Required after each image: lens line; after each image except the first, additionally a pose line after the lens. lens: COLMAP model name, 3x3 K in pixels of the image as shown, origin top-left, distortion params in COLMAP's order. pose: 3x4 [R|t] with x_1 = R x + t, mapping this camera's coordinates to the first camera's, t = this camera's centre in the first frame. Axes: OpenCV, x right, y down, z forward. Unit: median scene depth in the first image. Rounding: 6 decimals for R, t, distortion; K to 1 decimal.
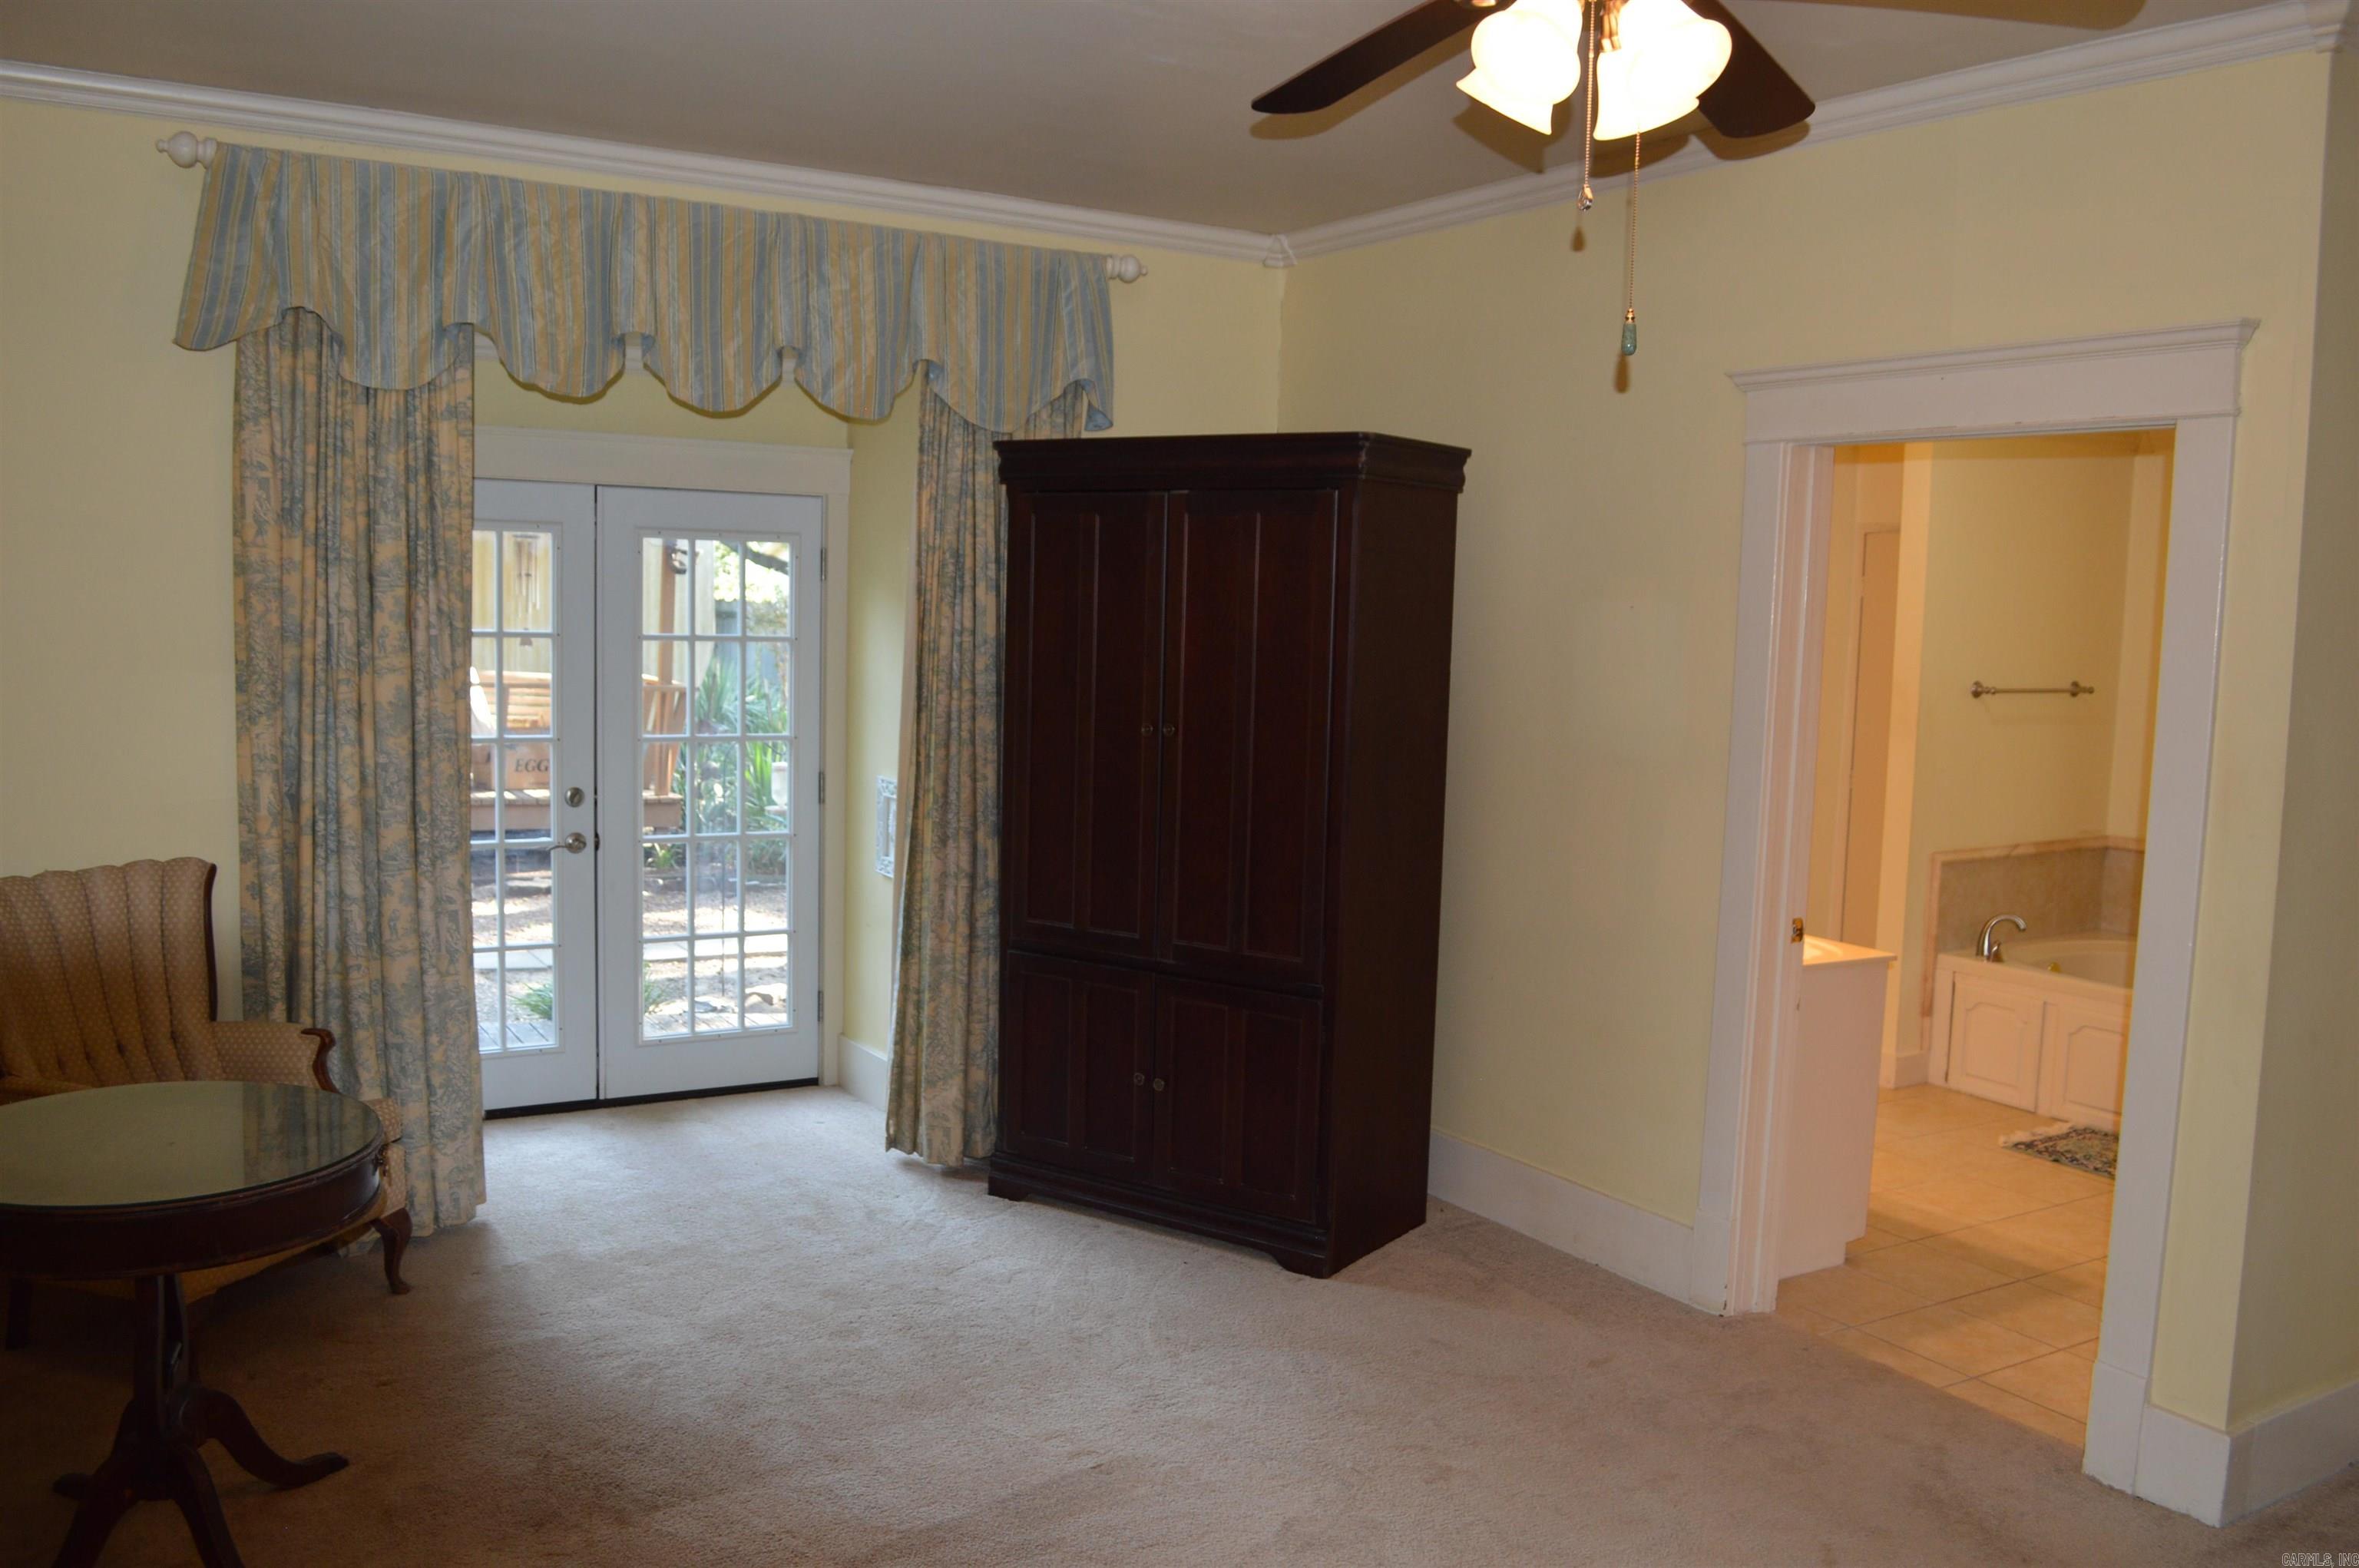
lens RADIAL K [[1899.6, 0, 1169.5], [0, 1899.6, 791.1], [0, 0, 1]] dist [-0.066119, -0.001214]
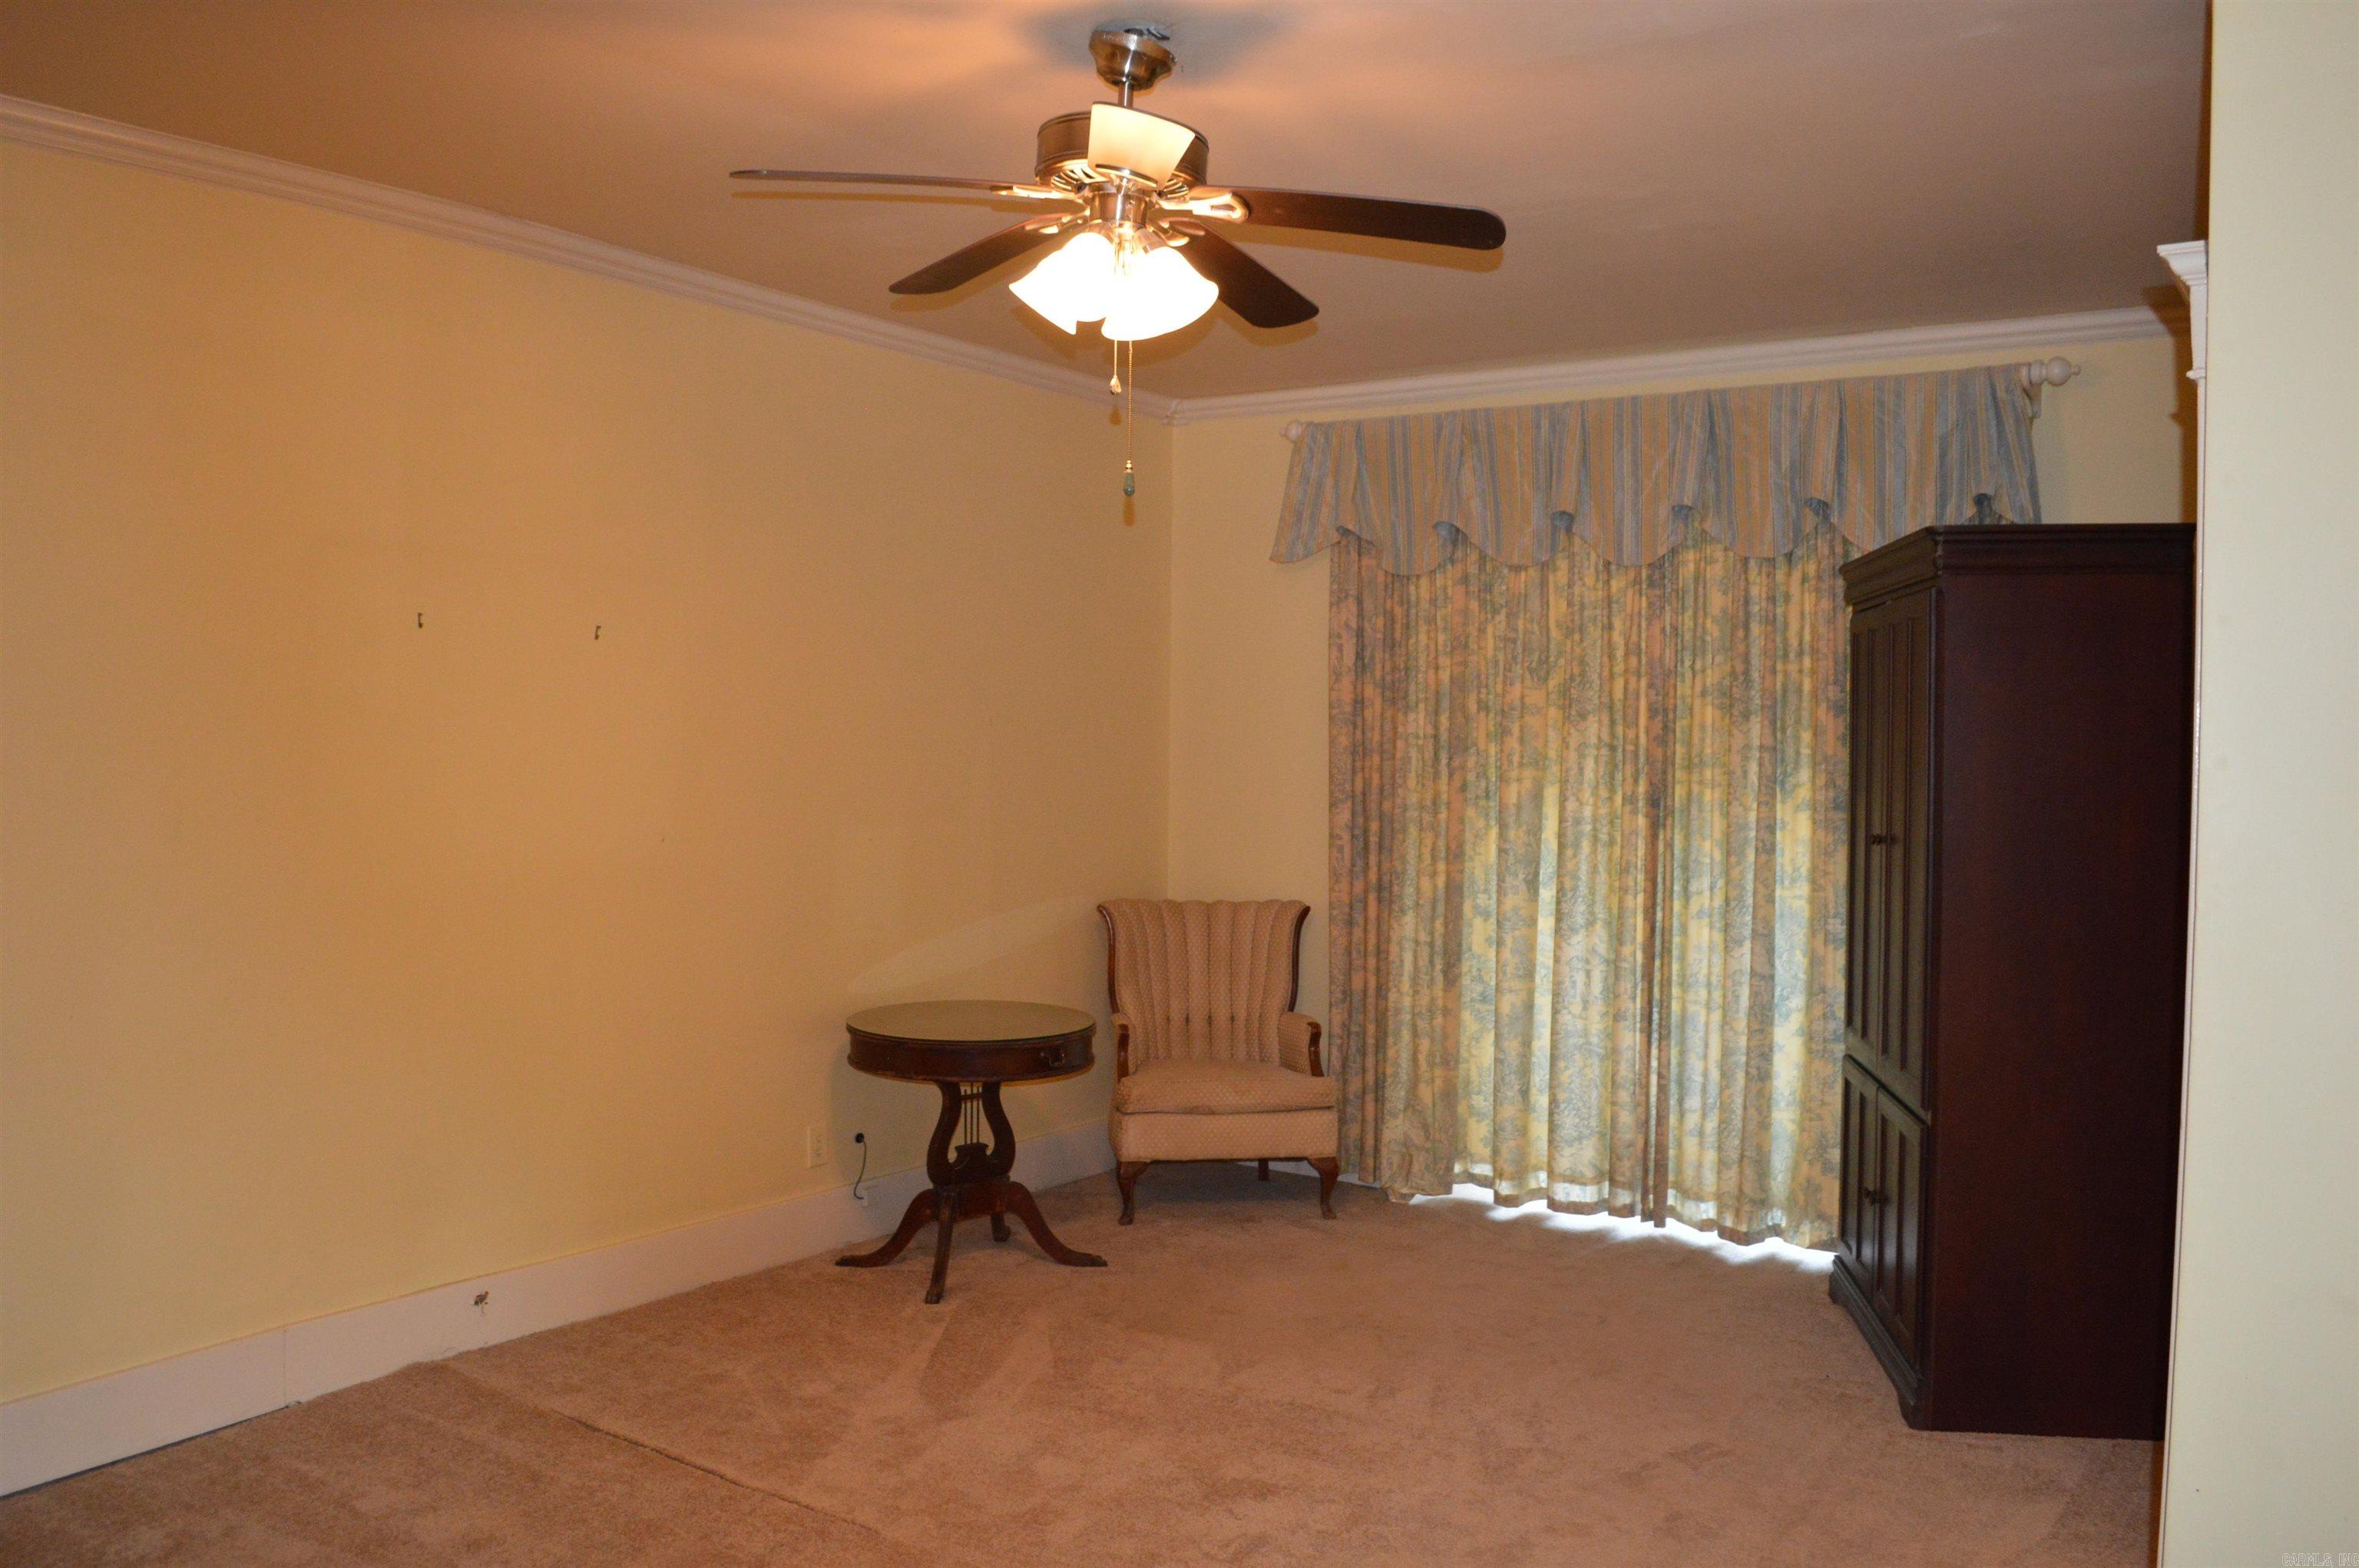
lens RADIAL K [[1899.6, 0, 1169.5], [0, 1899.6, 791.1], [0, 0, 1]] dist [-0.066119, -0.001214]
pose [[0.422094, 0.006431, -0.906529, 0.768138], [-0.088757, 0.995464, -0.034265, 0.009155], [0.902196, 0.094924, 0.420750, 0.255376]]
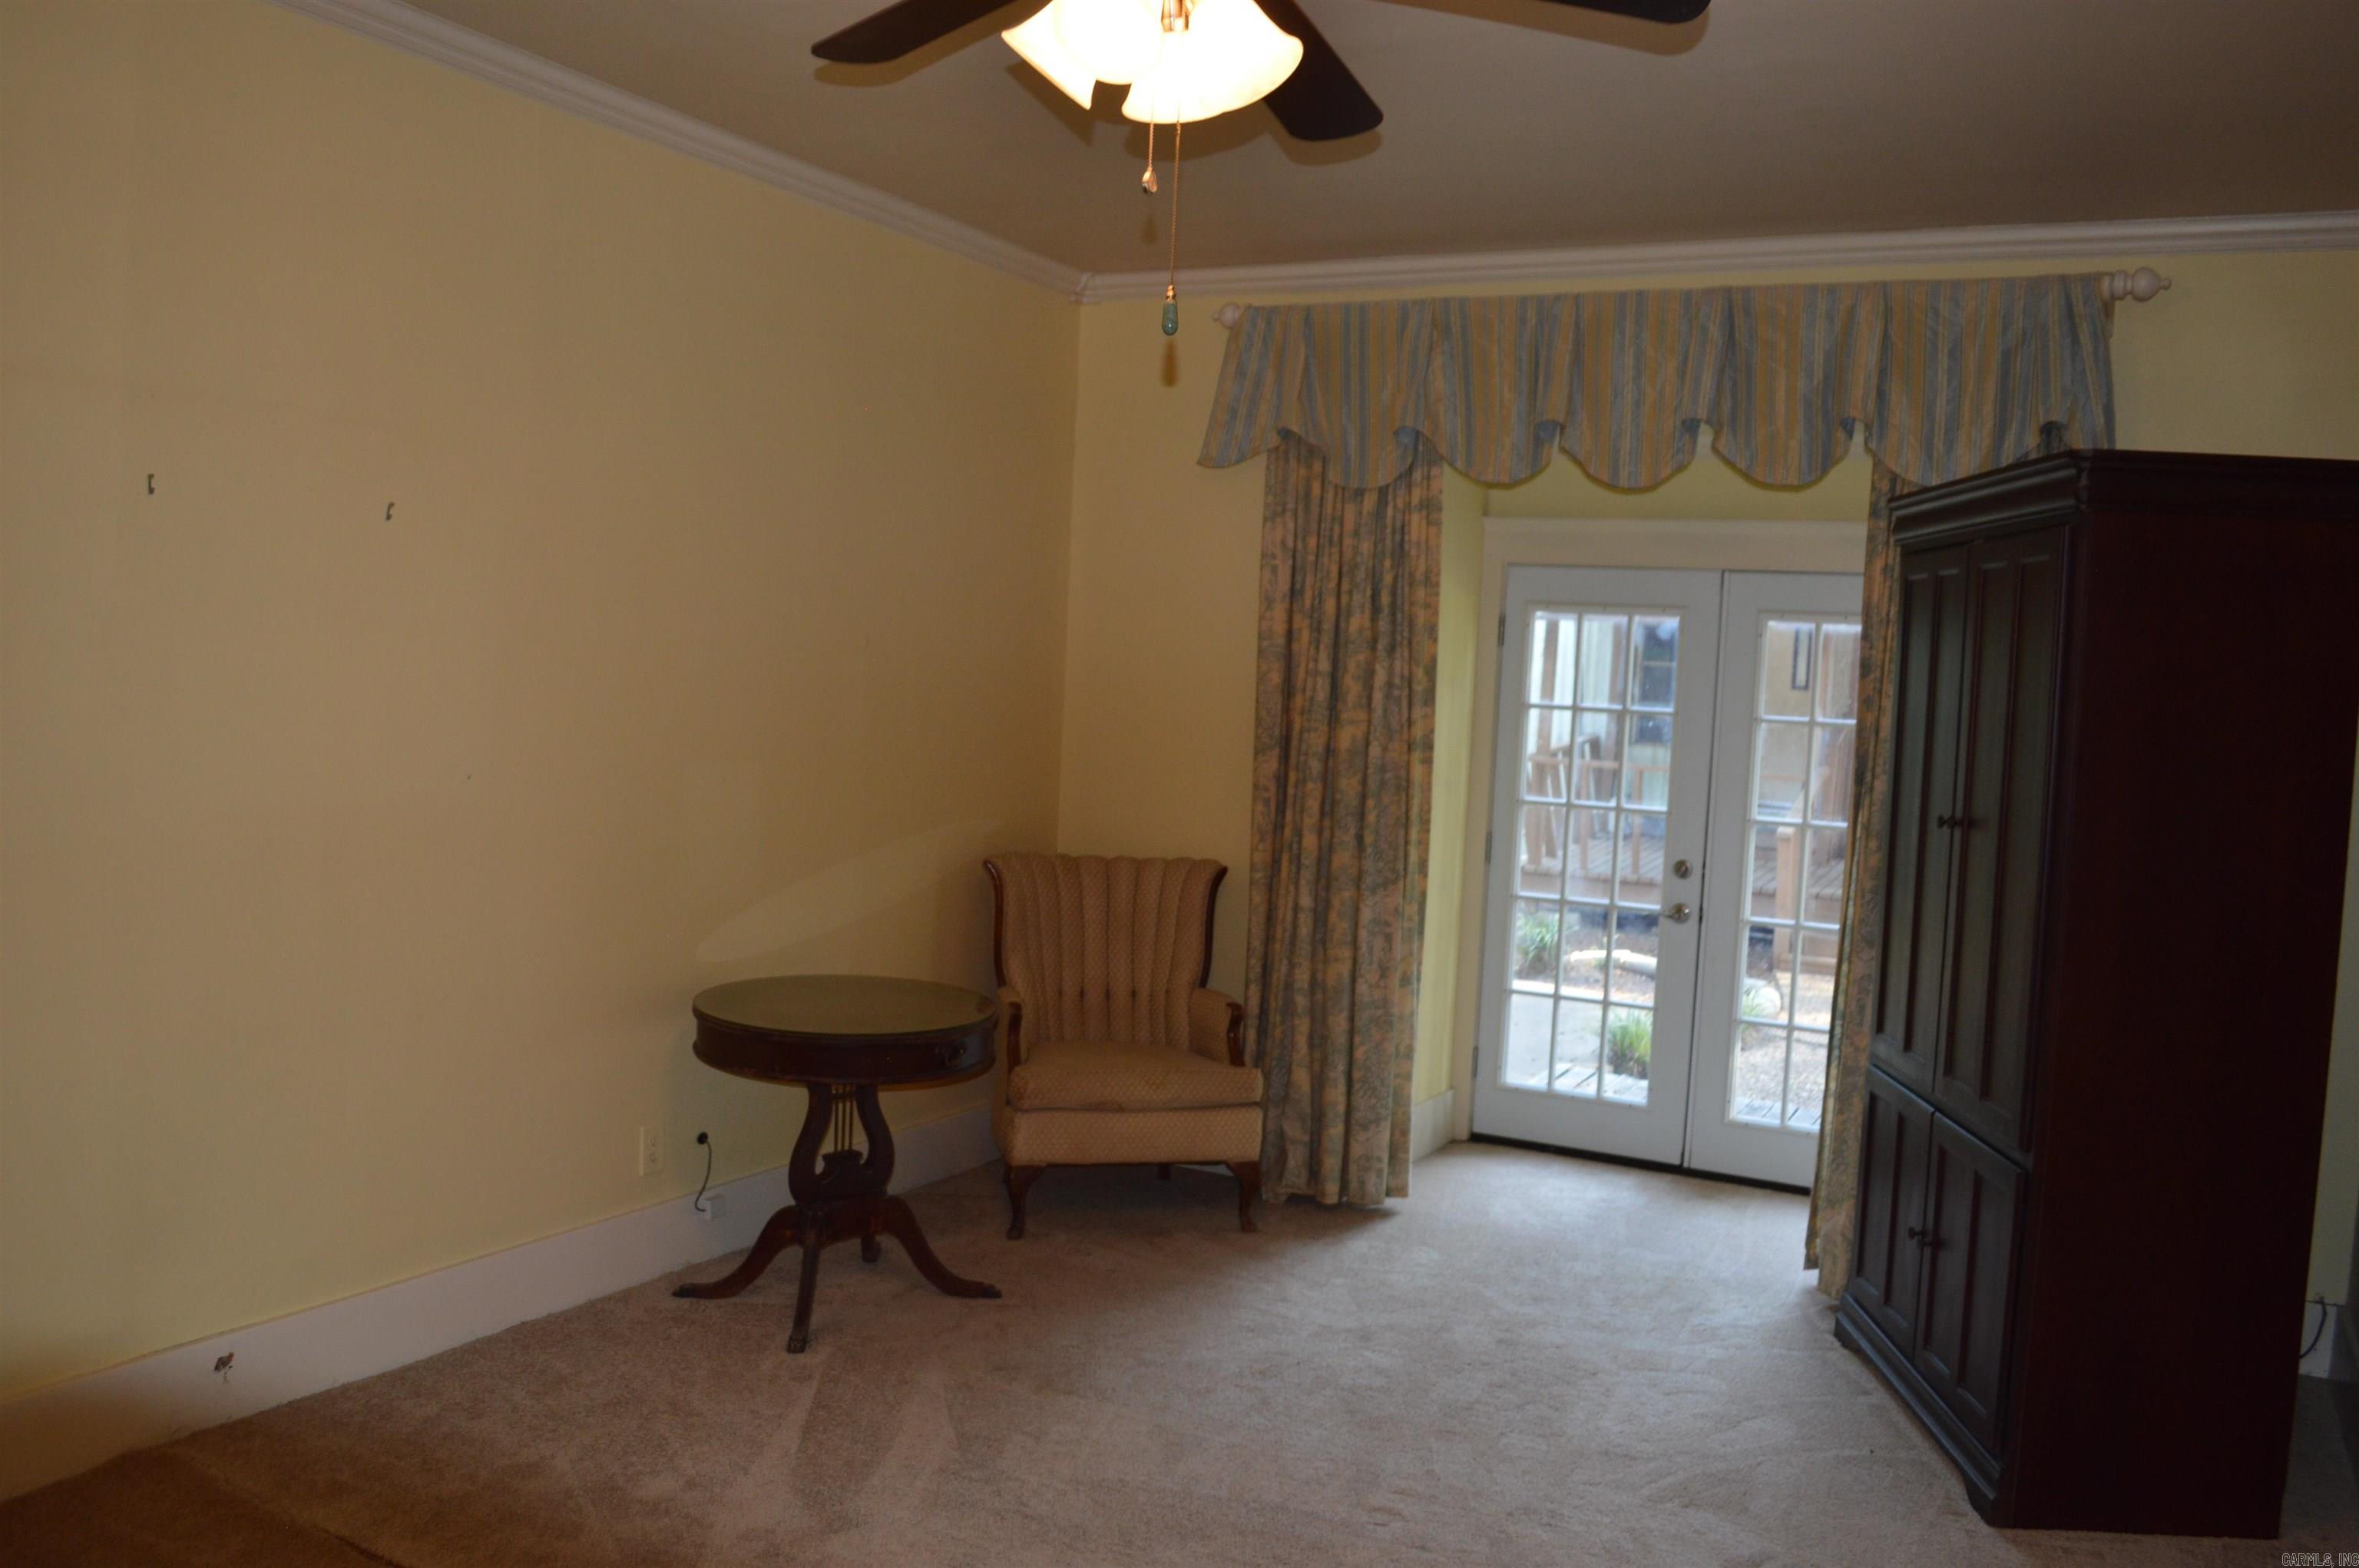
lens RADIAL K [[1899.6, 0, 1169.5], [0, 1899.6, 791.1], [0, 0, 1]] dist [-0.066119, -0.001214]
pose [[0.512095, 0.056276, -0.857083, 0.558658], [-0.117482, 0.993062, -0.004990, -0.001494], [0.850856, 0.103247, 0.515154, 0.283154]]
